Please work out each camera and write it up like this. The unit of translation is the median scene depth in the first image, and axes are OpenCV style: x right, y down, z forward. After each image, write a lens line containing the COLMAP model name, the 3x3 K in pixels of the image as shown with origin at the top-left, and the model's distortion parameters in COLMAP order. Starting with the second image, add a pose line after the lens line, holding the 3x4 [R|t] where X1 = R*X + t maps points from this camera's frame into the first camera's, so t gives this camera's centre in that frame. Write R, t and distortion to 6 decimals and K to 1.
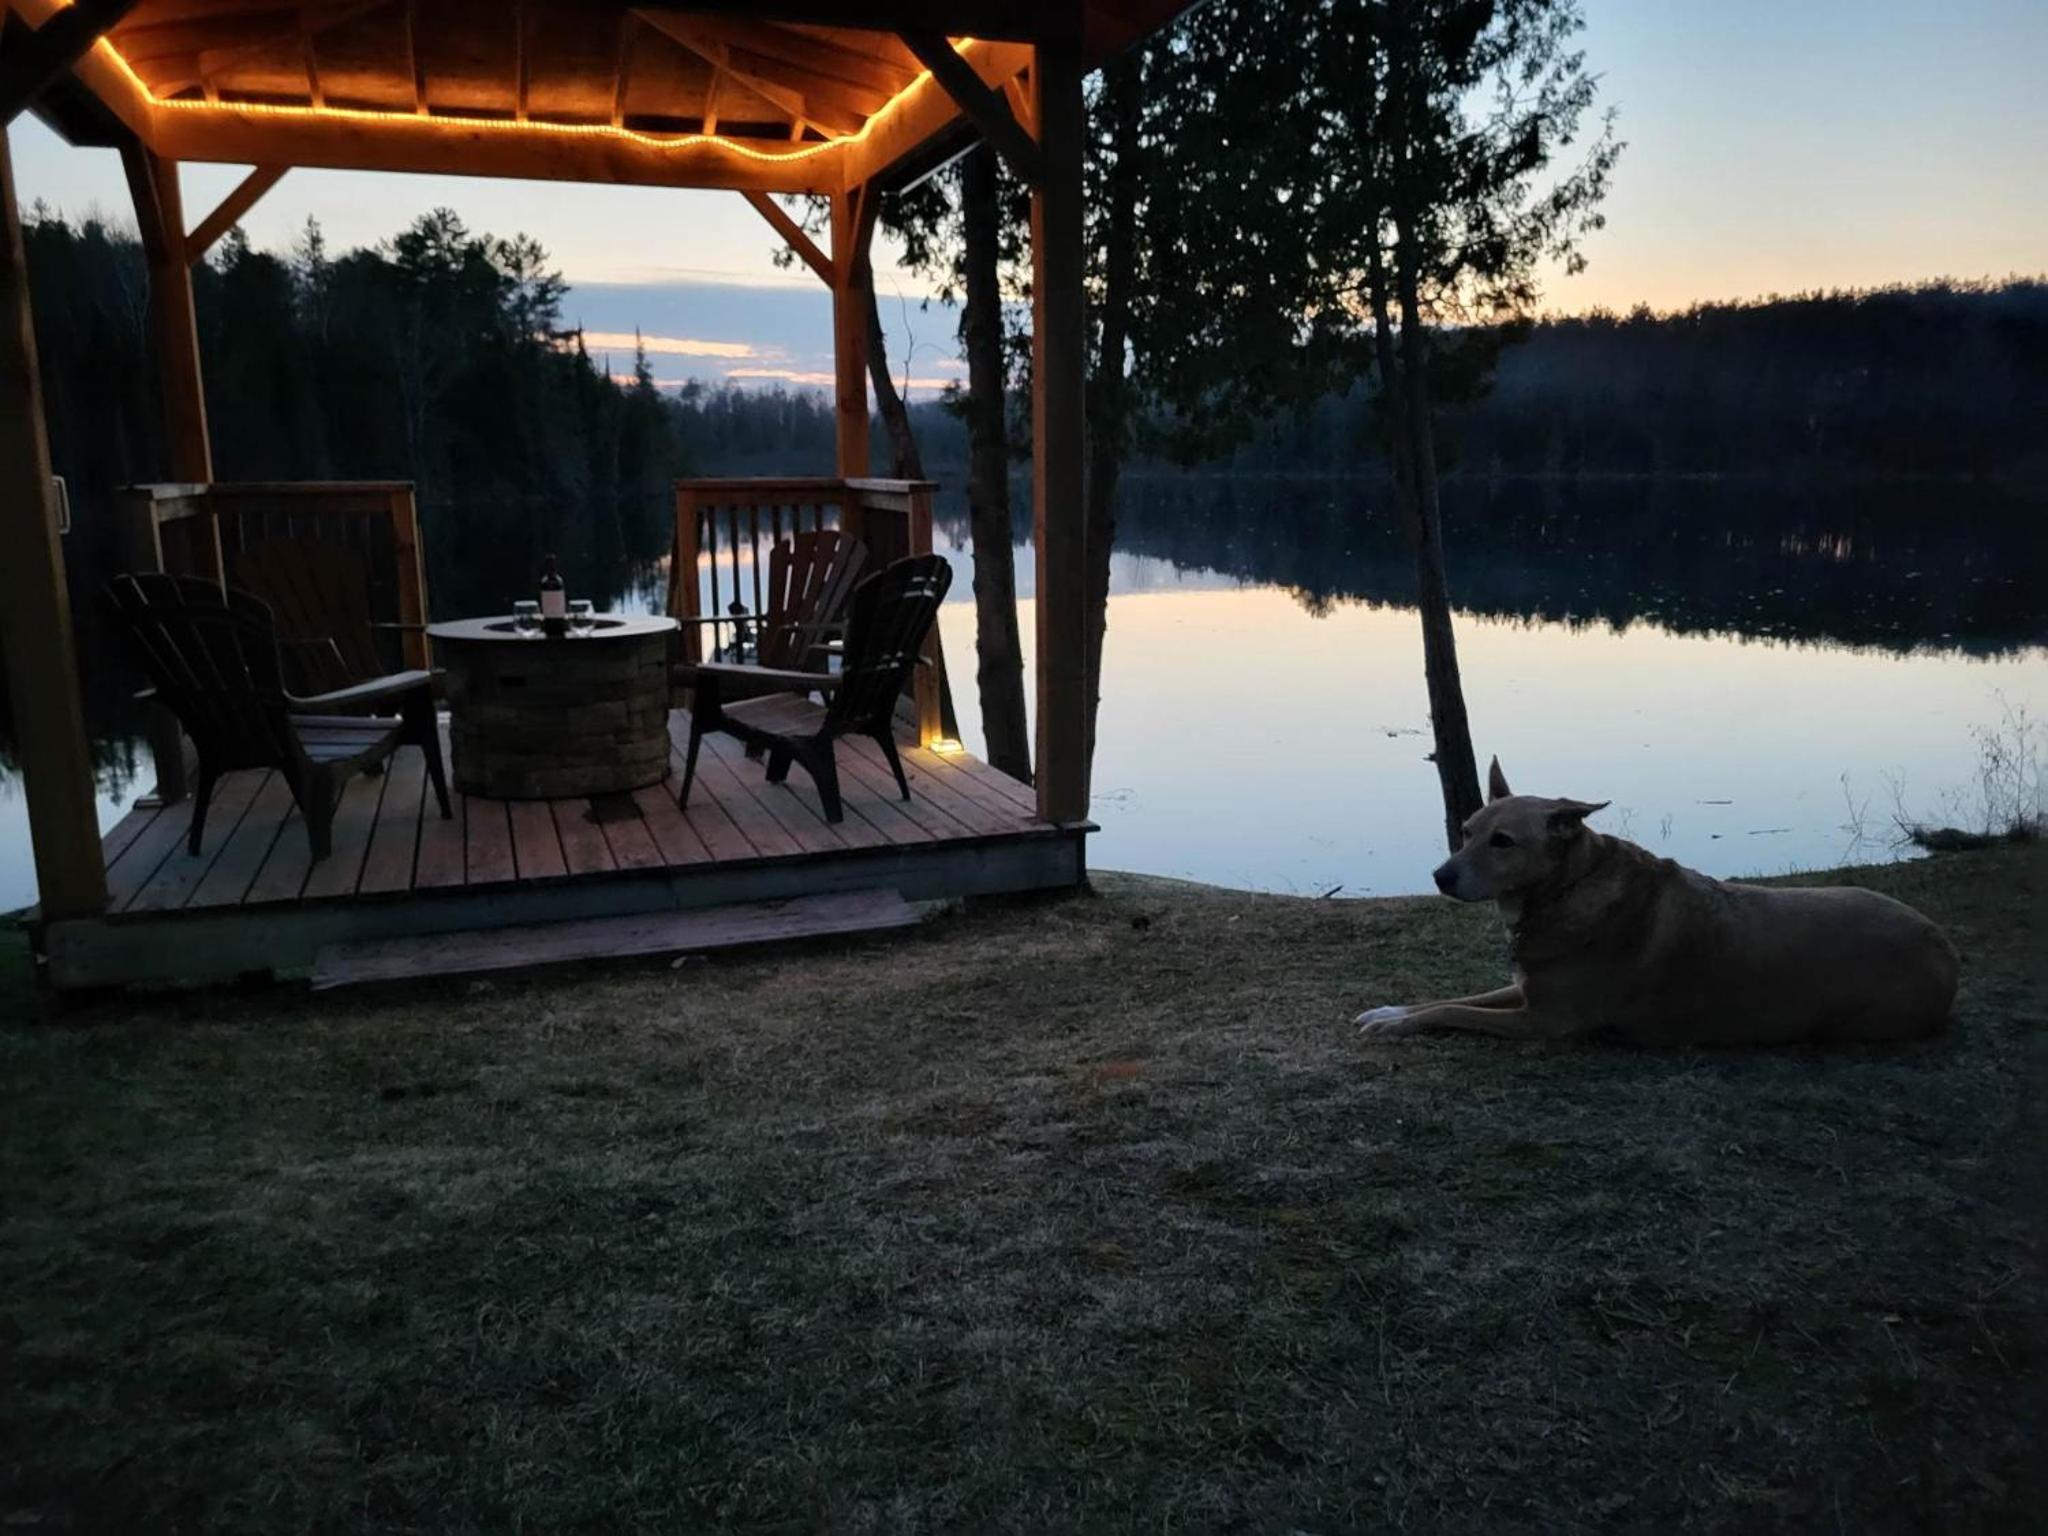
lens RADIAL K [[1587.2, 0, 1030.0], [0, 1587.2, 767.1], [0, 0, 1]] dist [0.042624, -0.007597]
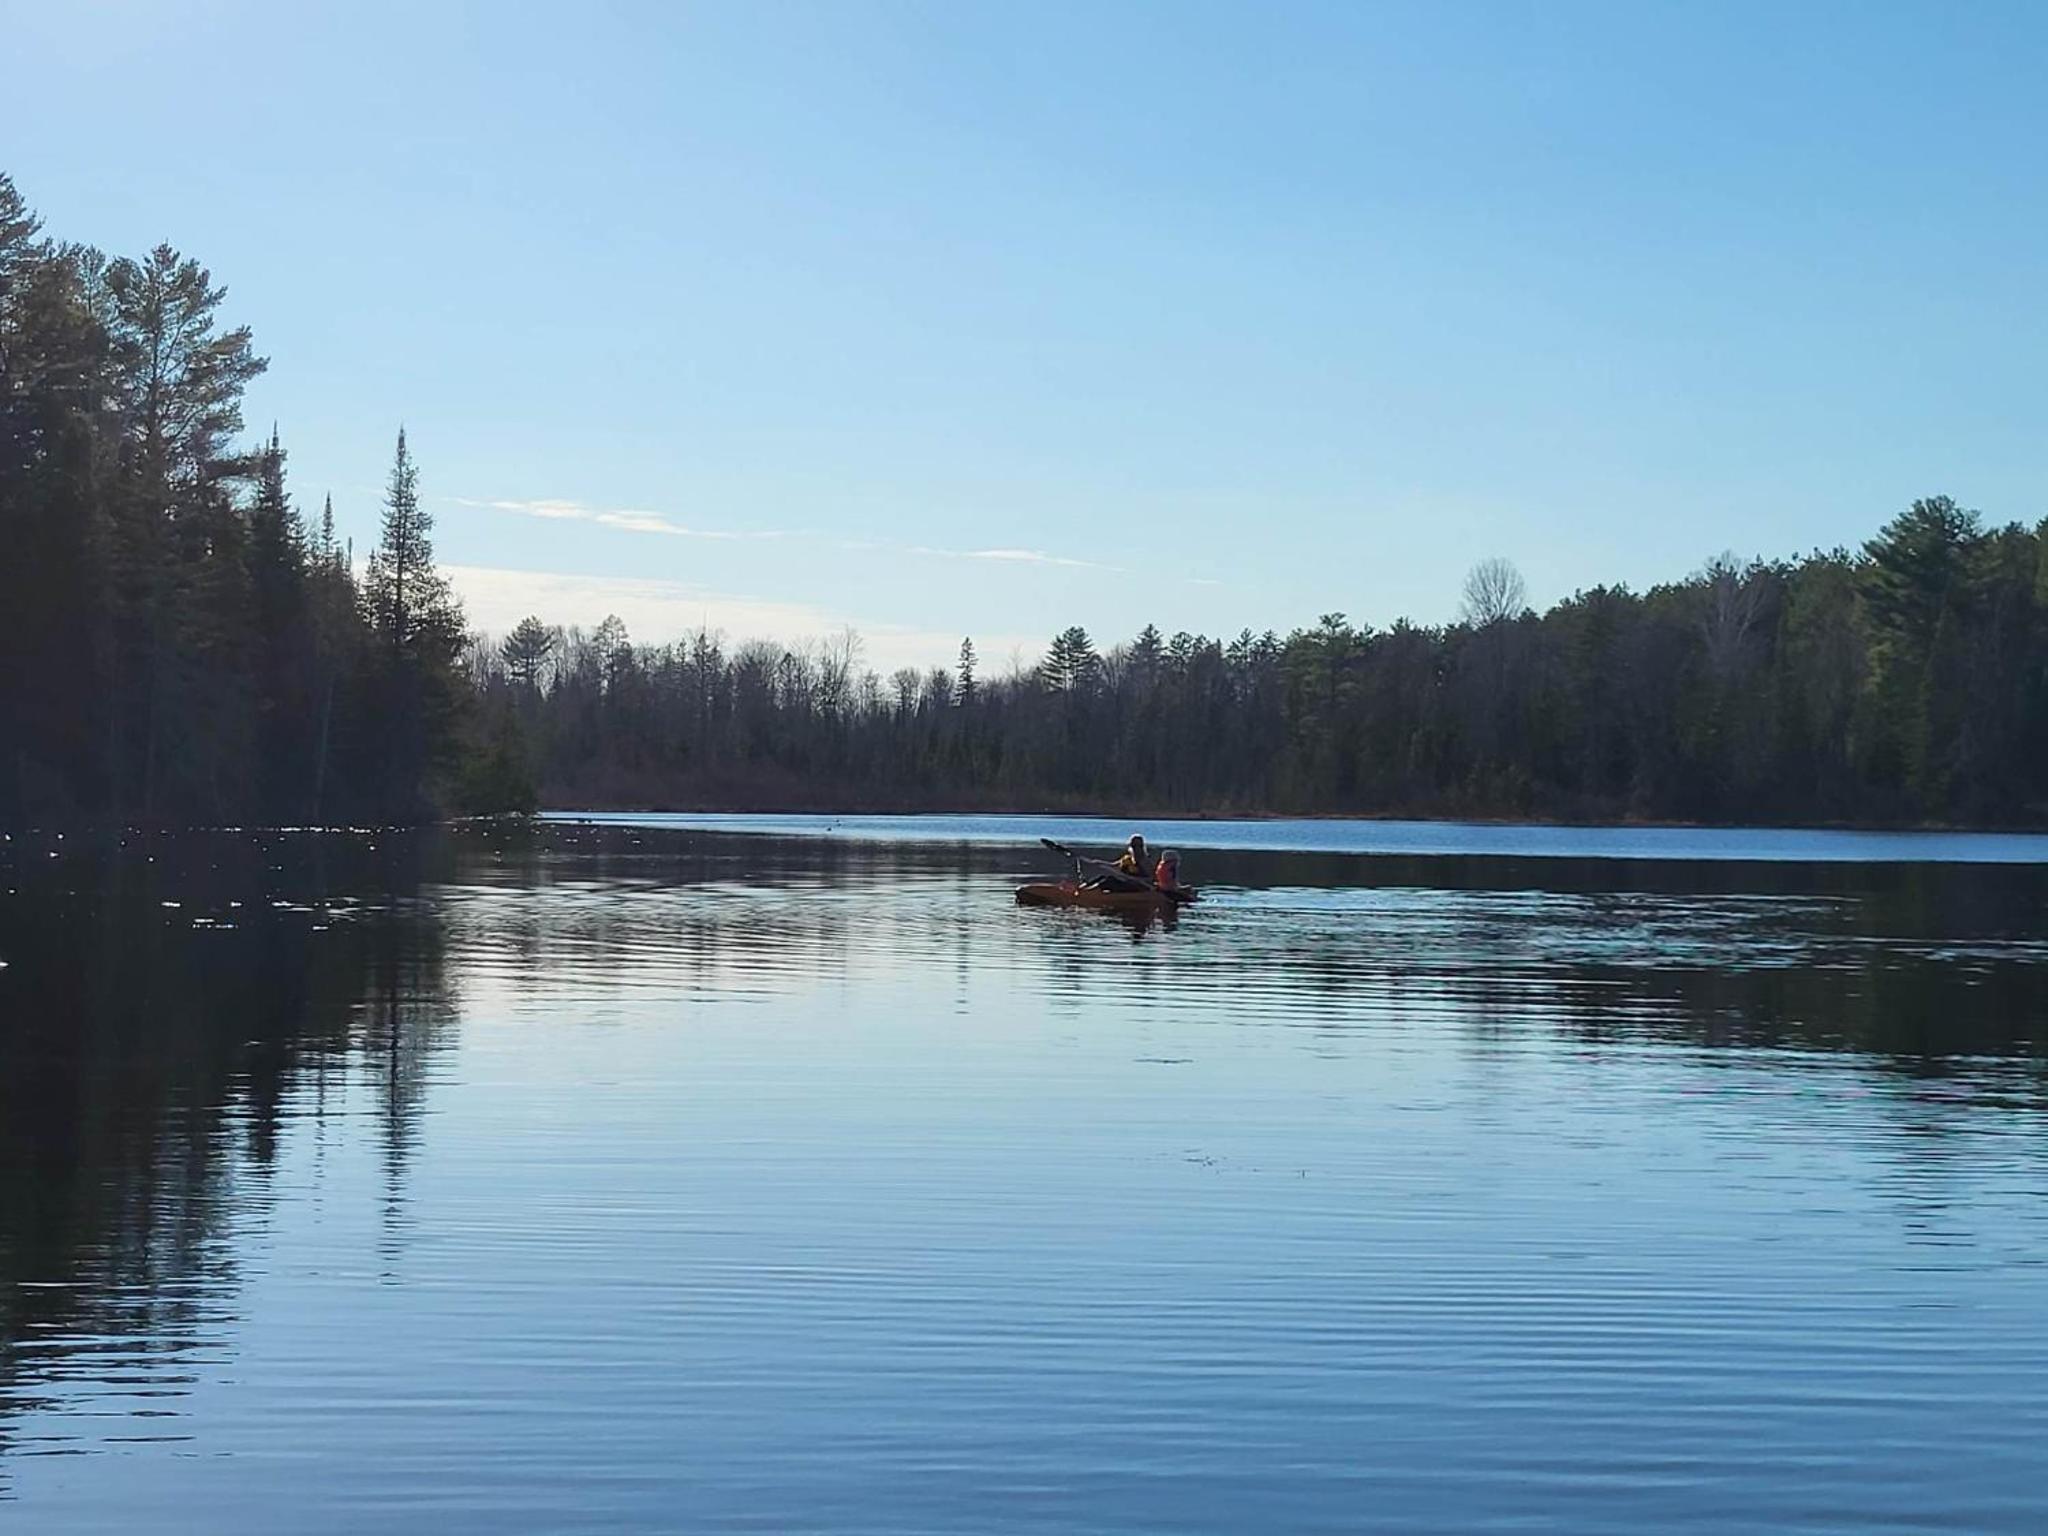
lens RADIAL K [[3136.7, 0, 1024.0], [0, 3136.7, 768.0], [0, 0, 1]] dist [0.047629, 0.004681]
pose [[0.998694, 0.017907, -0.047853, -0.684403], [-0.027406, 0.978184, -0.205925, -0.361406], [0.043121, 0.206967, 0.977397, 3.599535]]
